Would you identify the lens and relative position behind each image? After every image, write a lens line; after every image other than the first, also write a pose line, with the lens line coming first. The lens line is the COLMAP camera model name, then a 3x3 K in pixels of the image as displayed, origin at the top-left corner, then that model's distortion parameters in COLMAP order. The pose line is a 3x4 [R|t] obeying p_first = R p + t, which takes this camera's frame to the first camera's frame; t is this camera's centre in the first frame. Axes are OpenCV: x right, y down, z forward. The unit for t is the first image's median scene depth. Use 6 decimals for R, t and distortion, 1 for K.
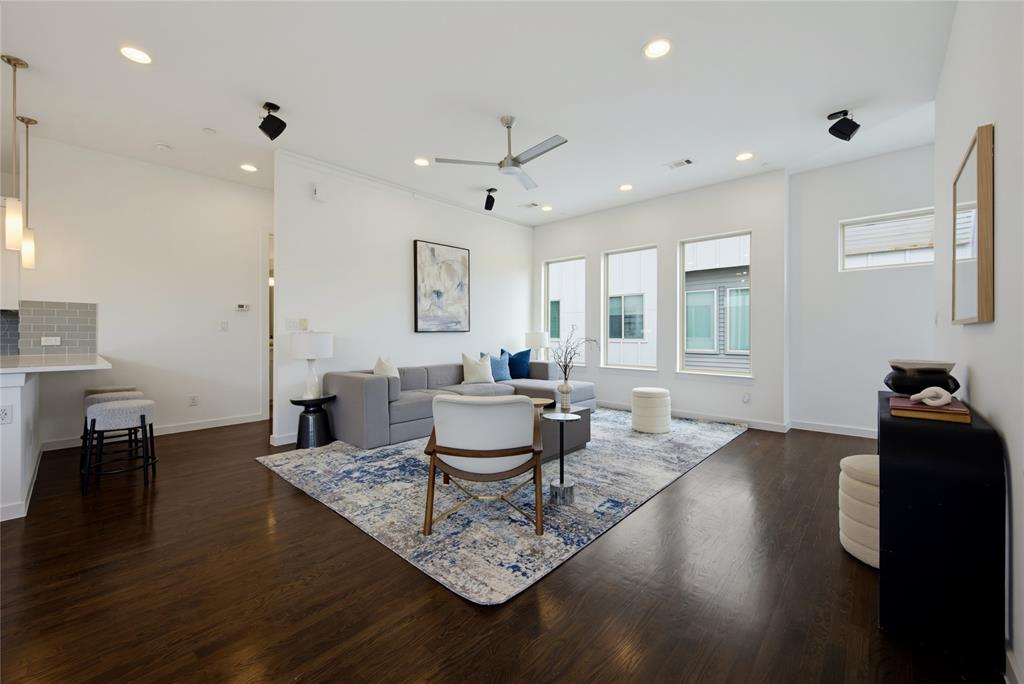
lens RADIAL K [[399.6, 0, 516.0], [0, 399.6, 334.4], [0, 0, 1]] dist [0.000971, -0.000137]
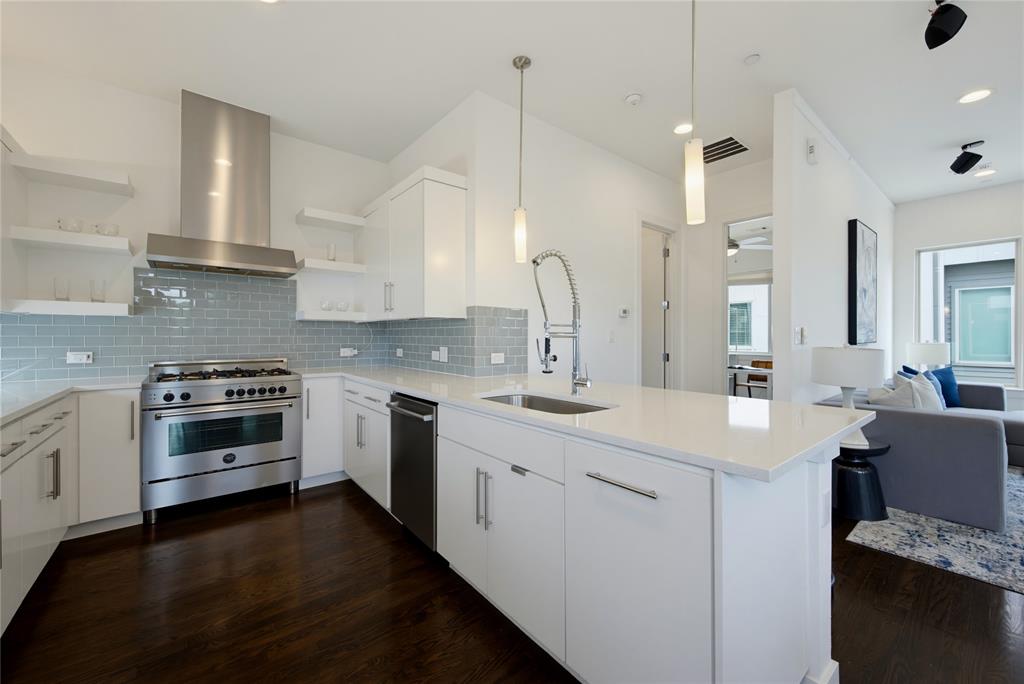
lens RADIAL K [[399.7, 0, 516.8], [0, 399.7, 339.1], [0, 0, 1]] dist [0.000477, -0.000009]
pose [[0.988564, 0.001060, -0.150797, -0.777435], [-0.001000, 0.999999, 0.000474, -0.016293], [0.150797, -0.000318, 0.988565, 0.183550]]
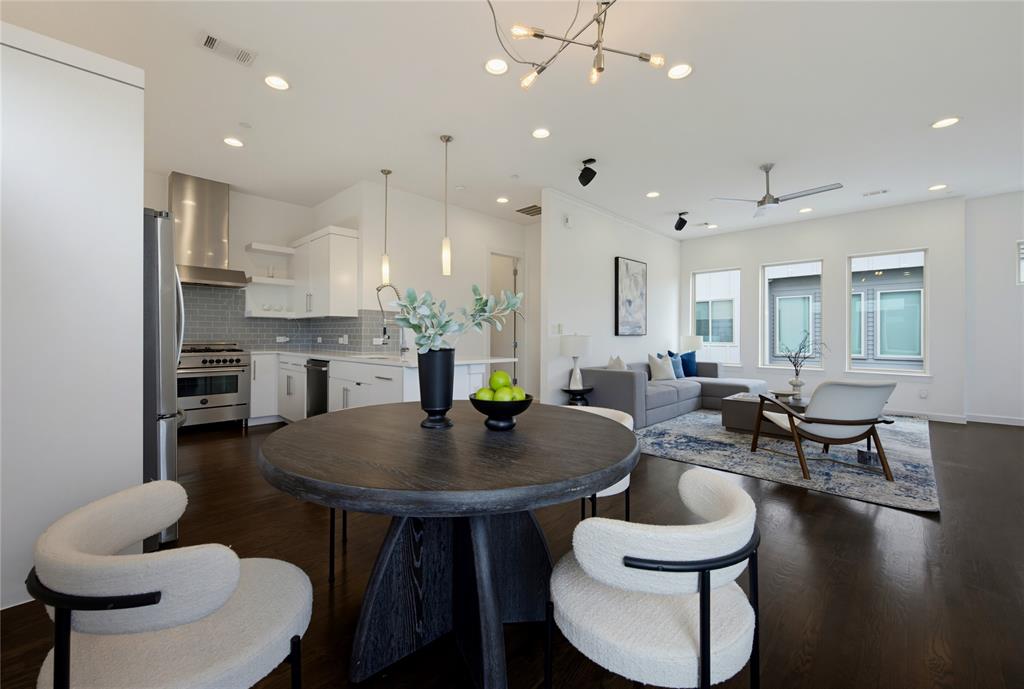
lens RADIAL K [[406.6, 0, 509.8], [0, 406.6, 336.3], [0, 0, 1]] dist [0.001308, 0.000111]
pose [[0.998889, 0.004437, -0.046922, -0.525088], [-0.004586, 0.999985, -0.003061, 0.001847], [0.046908, 0.003273, 0.998894, -0.211423]]
